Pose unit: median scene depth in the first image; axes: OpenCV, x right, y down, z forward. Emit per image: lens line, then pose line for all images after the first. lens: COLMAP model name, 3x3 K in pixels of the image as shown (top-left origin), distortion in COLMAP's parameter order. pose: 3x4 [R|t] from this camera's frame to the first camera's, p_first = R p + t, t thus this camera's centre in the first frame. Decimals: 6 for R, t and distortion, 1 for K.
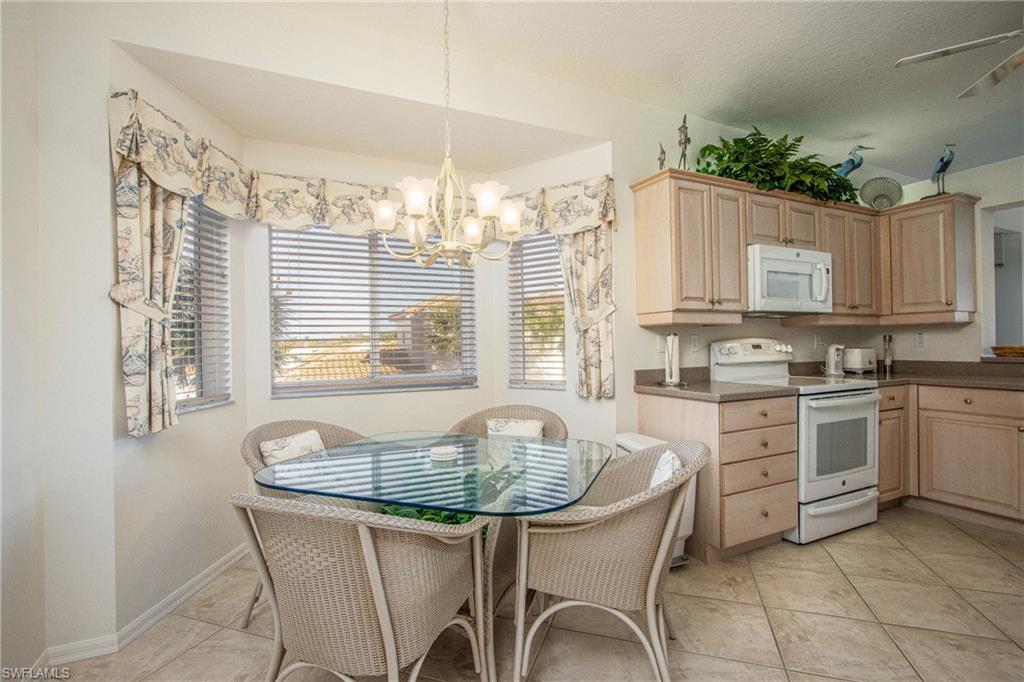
lens RADIAL K [[477.7, 0, 506.1], [0, 477.7, 345.8], [0, 0, 1]] dist [-0.012343, 0.000724]
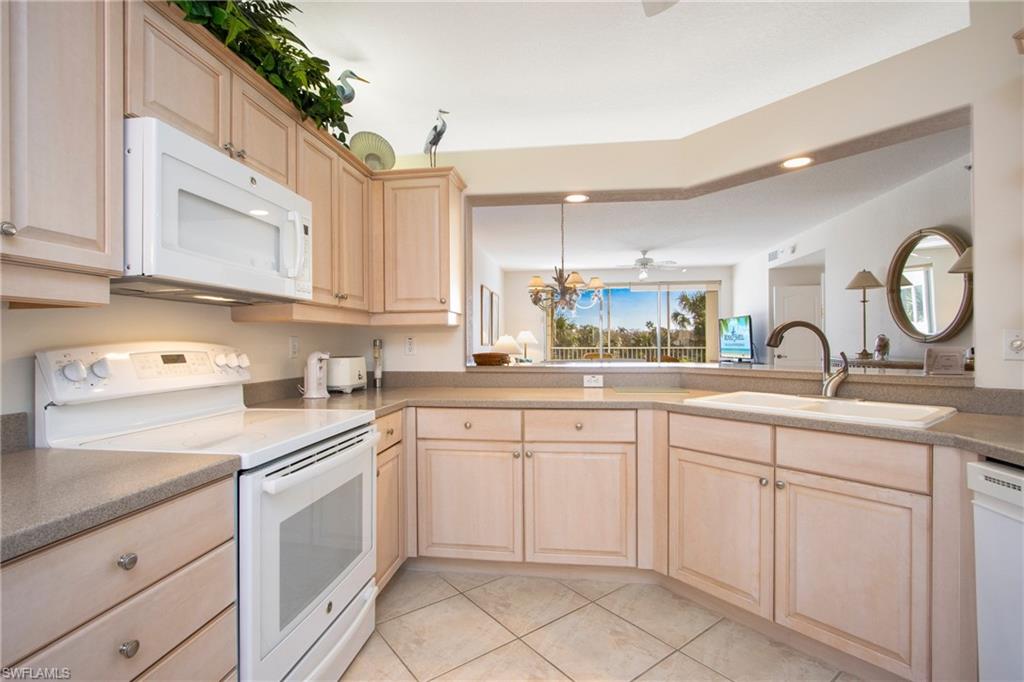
lens RADIAL K [[477.7, 0, 508.5], [0, 477.7, 342.9], [0, 0, 1]] dist [-0.012343, 0.000724]
pose [[0.556387, 0.010098, 0.830862, 0.312172], [0.000833, 0.999919, -0.012710, -0.008074], [-0.830923, 0.007764, 0.556333, 0.441631]]
